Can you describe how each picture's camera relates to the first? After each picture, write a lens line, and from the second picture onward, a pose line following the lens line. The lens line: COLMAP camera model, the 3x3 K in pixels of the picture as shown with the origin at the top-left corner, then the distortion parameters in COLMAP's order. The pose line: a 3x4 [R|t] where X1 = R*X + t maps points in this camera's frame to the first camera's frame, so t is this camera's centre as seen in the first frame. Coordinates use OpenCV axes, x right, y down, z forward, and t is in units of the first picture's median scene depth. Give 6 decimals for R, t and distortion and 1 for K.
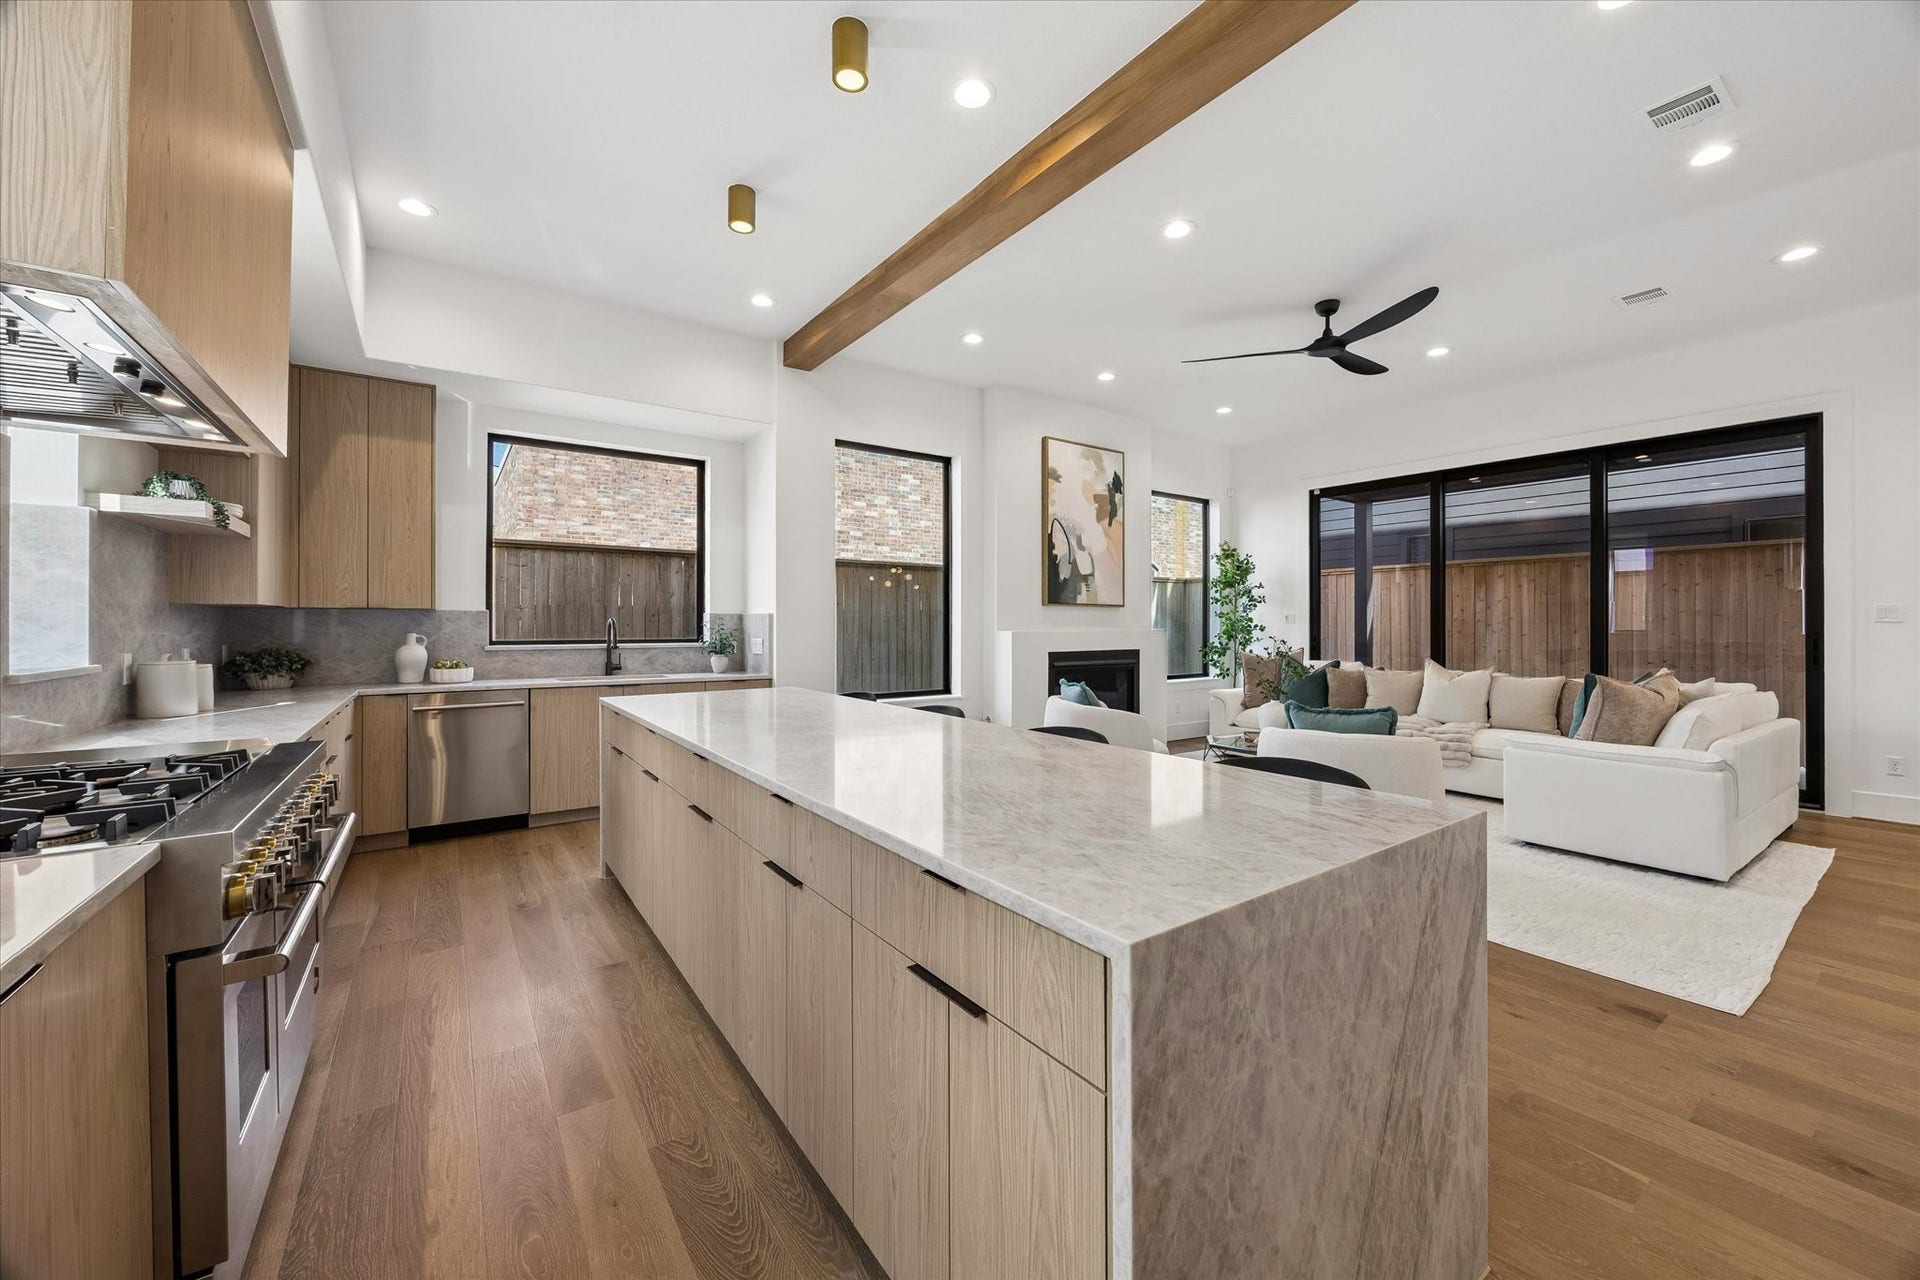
lens RADIAL K [[733.2, 0, 970.3], [0, 733.2, 627.4], [0, 0, 1]] dist [-0.003482, -0.000038]
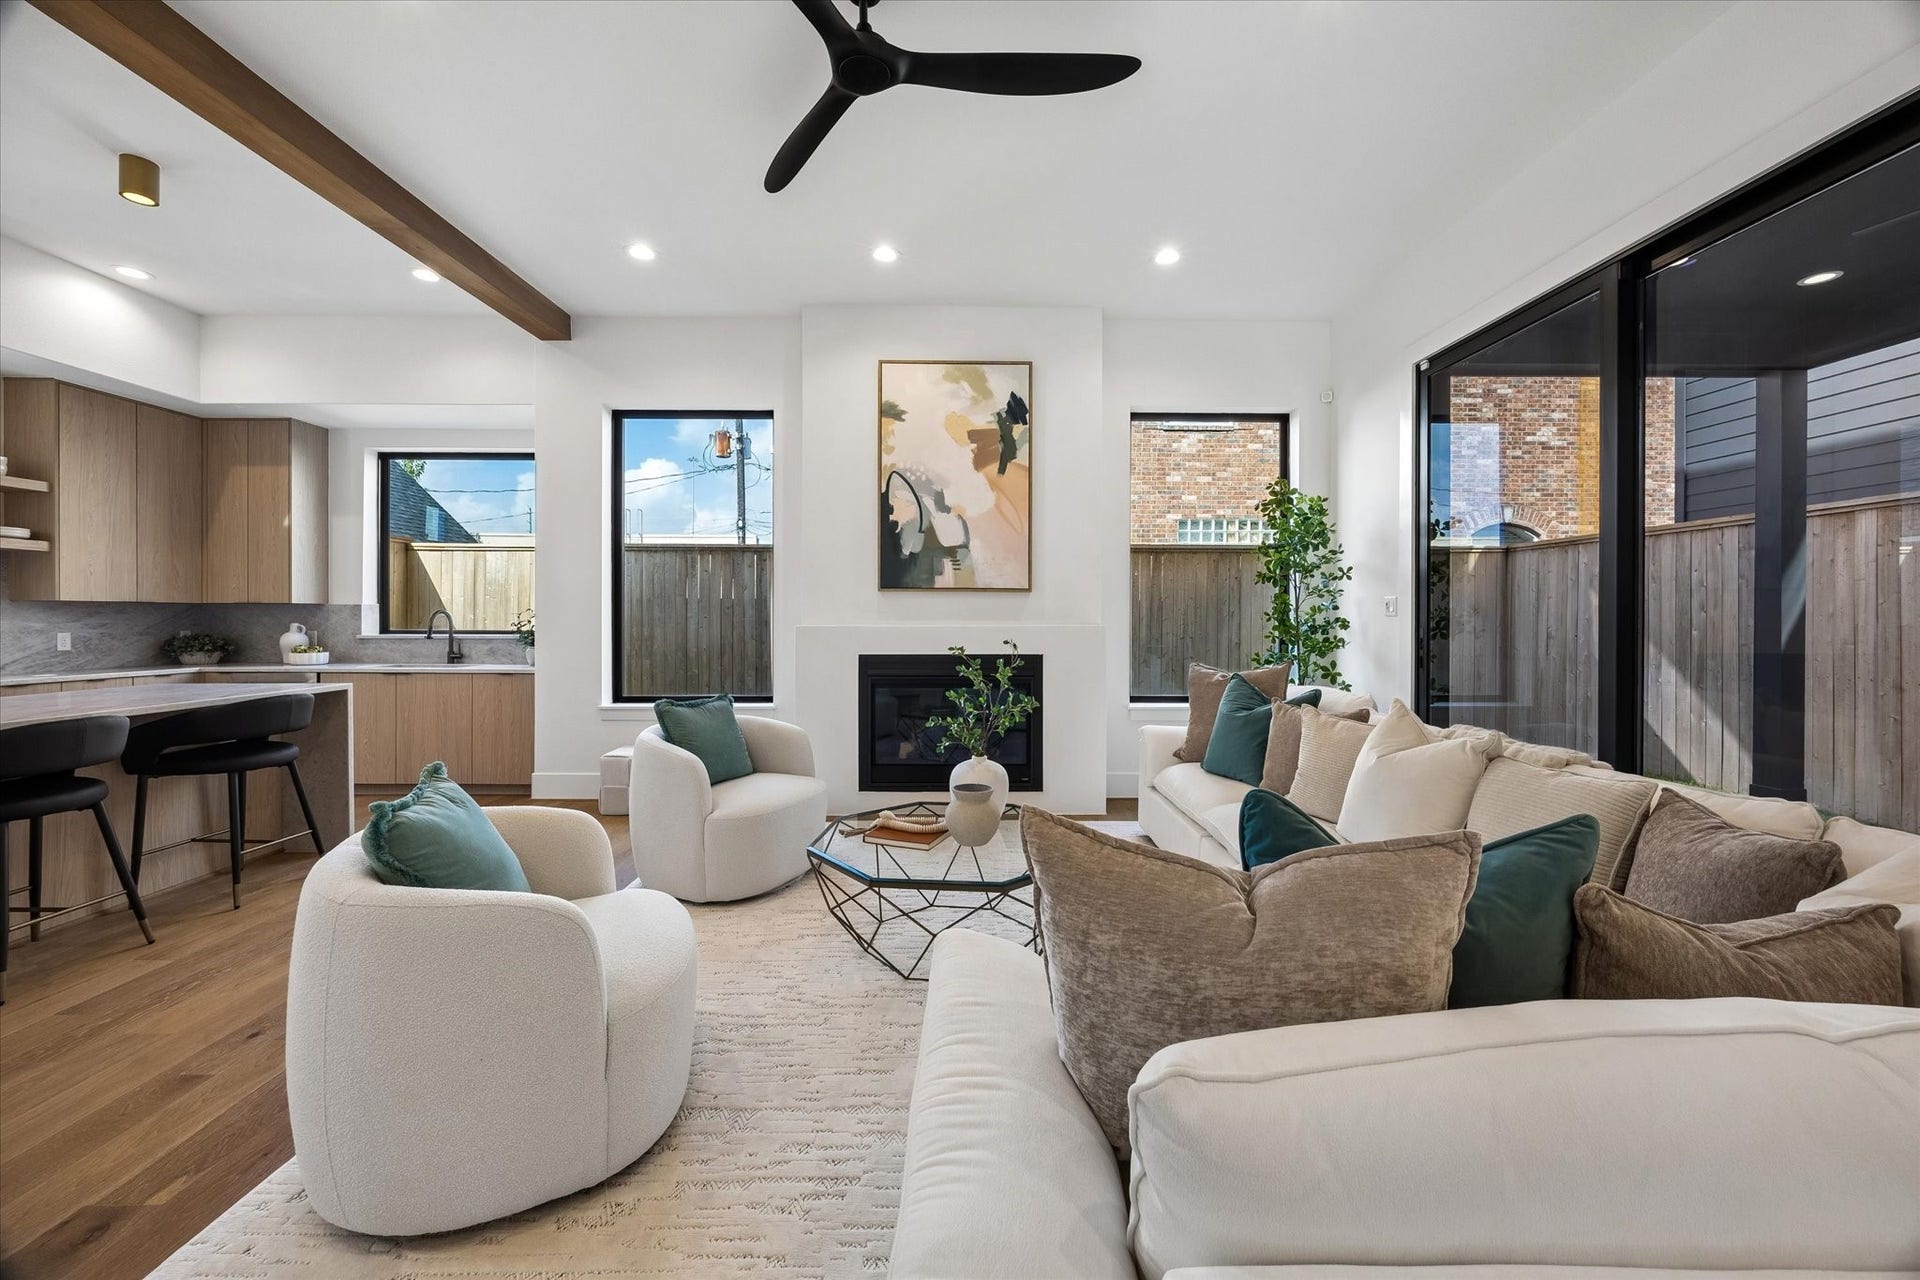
lens RADIAL K [[733.2, 0, 965.3], [0, 733.2, 621.9], [0, 0, 1]] dist [-0.003482, -0.000038]
pose [[0.816704, 0.005237, -0.577034, 0.577532], [-0.004321, 0.999986, 0.002959, -0.001779], [0.577041, 0.000076, 0.816715, 0.436553]]
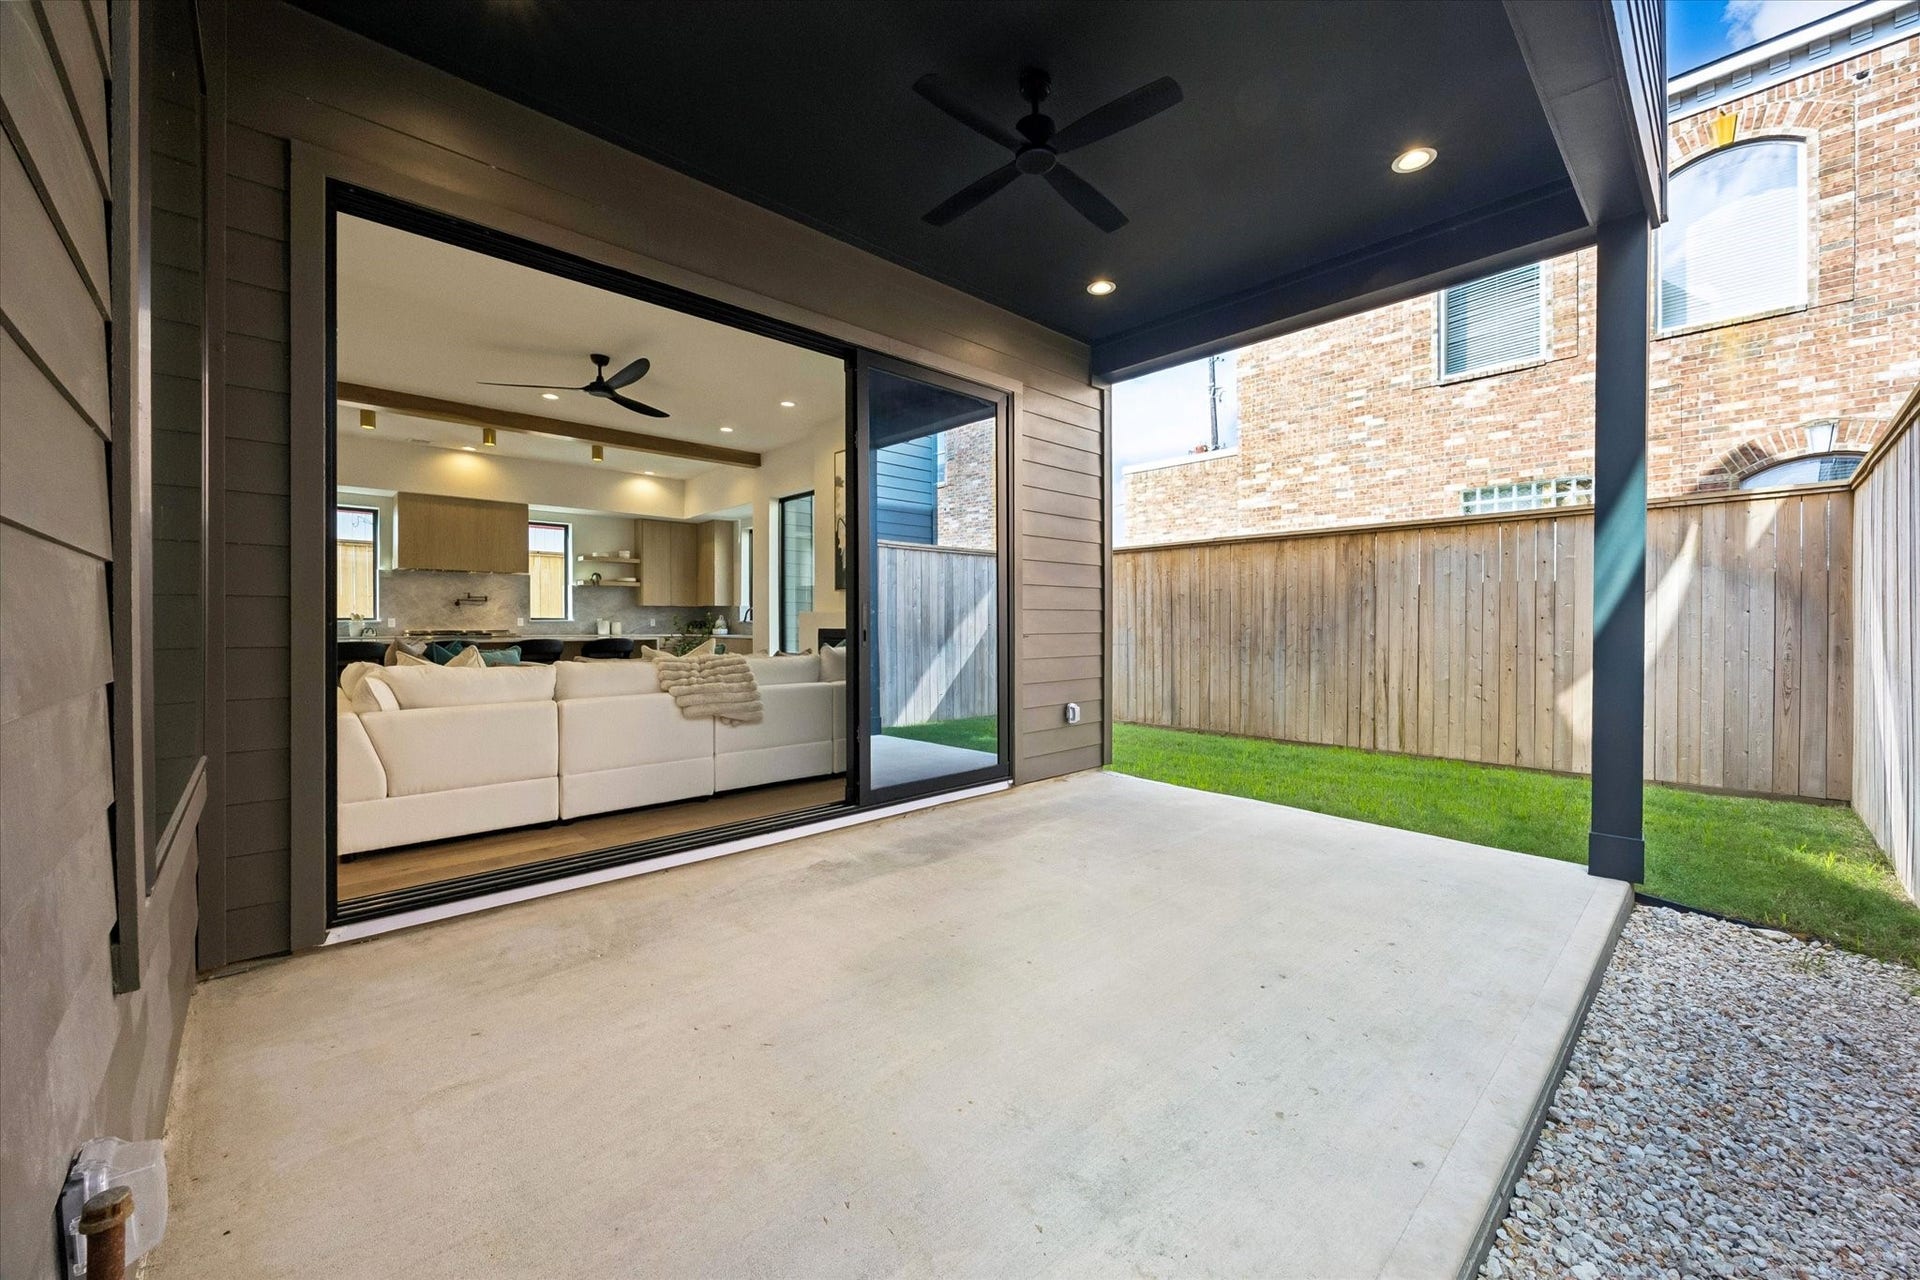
lens RADIAL K [[733.2, 0, 968.9], [0, 733.2, 627.9], [0, 0, 1]] dist [-0.003482, -0.000038]
pose [[0.138588, 0.005988, -0.990332, 1.297194], [-0.003340, 0.999979, 0.005579, 0.022989], [0.990345, 0.002535, 0.138605, 1.017410]]
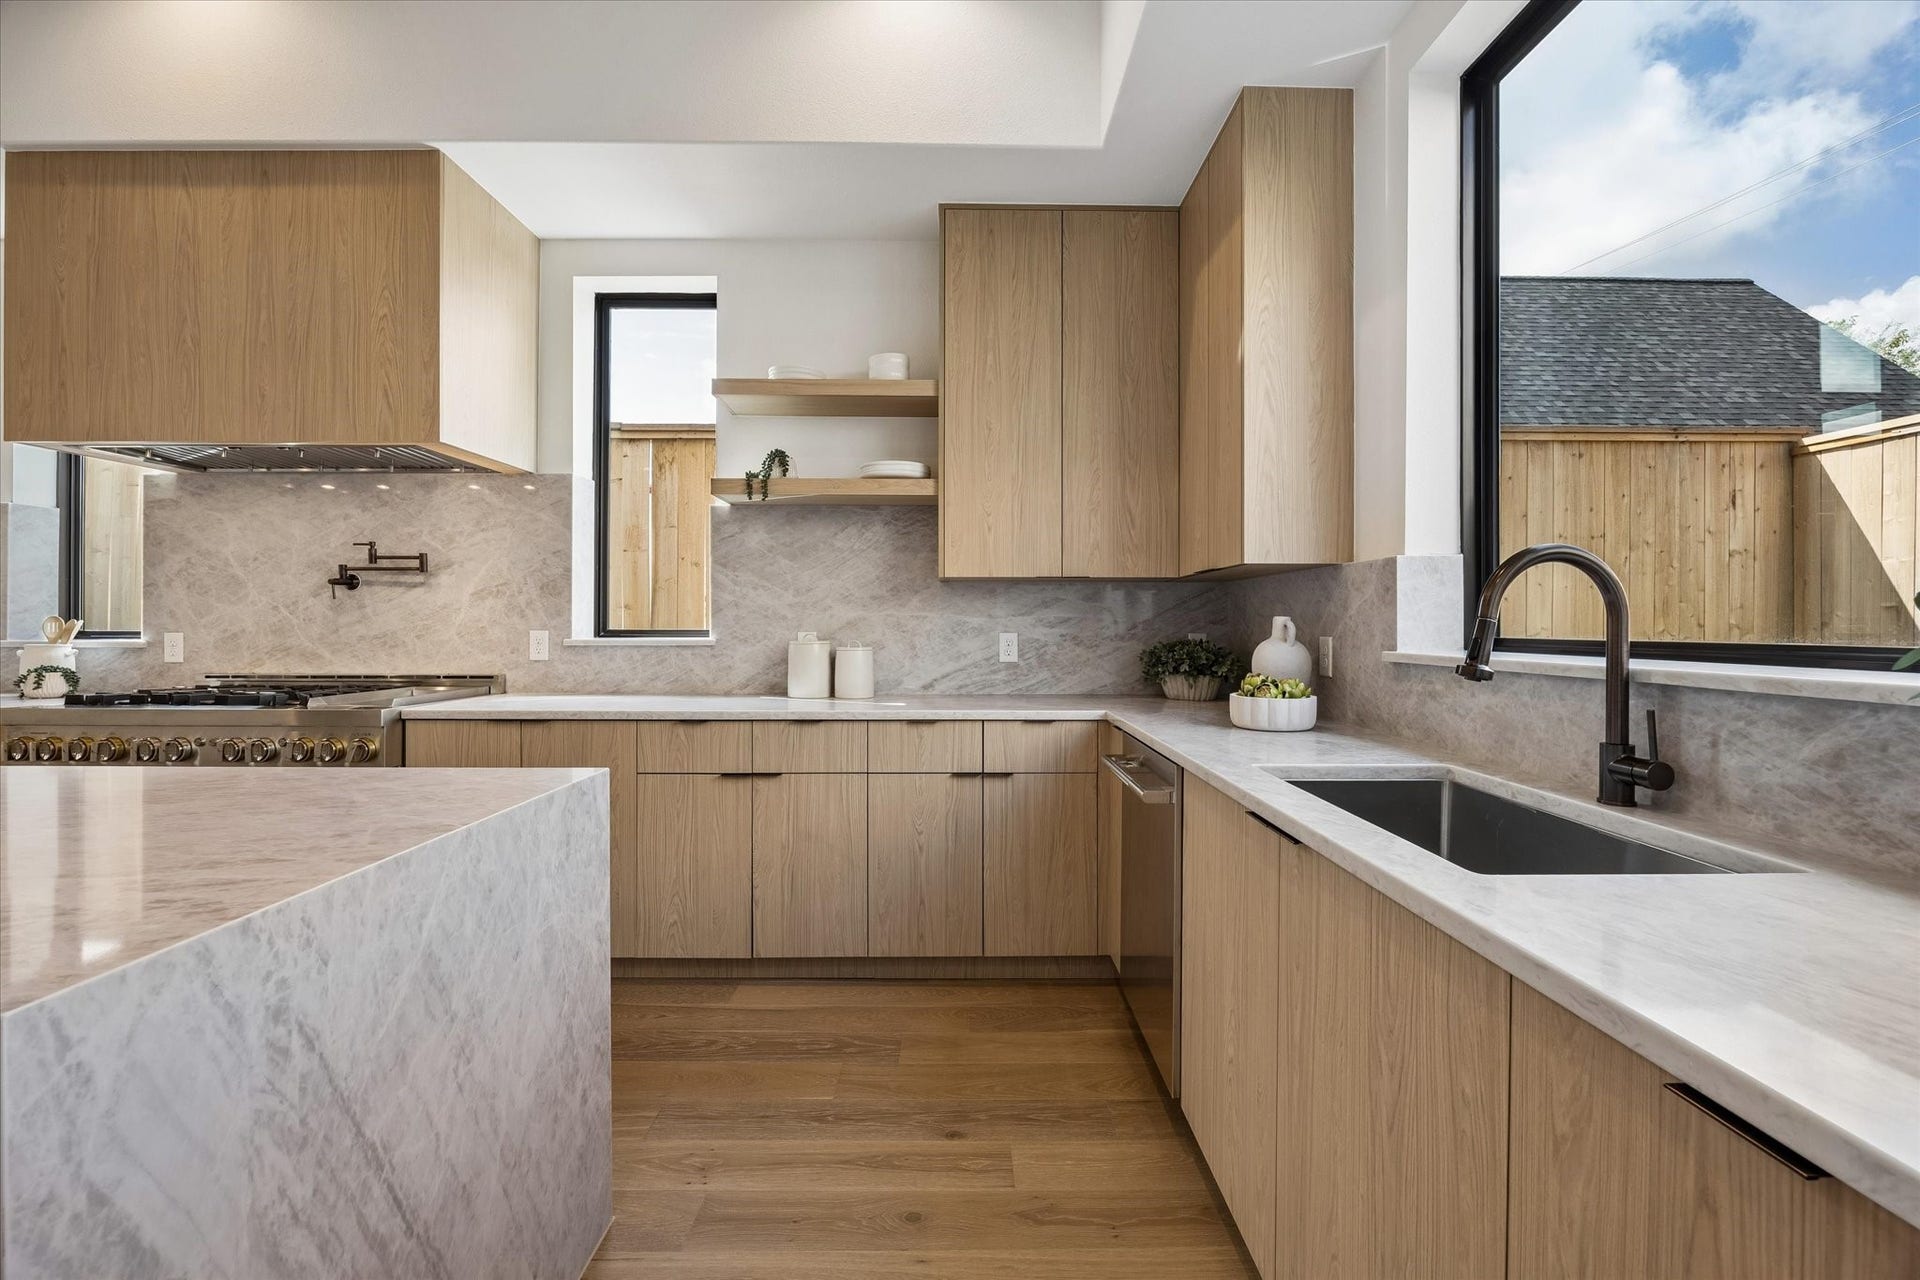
lens RADIAL K [[807.3, 0, 958.3], [0, 807.3, 625.2], [0, 0, 1]] dist [-0.016175, 0.000232]
pose [[-0.568774, -0.000350, -0.822494, -0.136598], [-0.004685, 0.999985, 0.002814, 0.008718], [0.822481, 0.005454, -0.568767, 0.758258]]
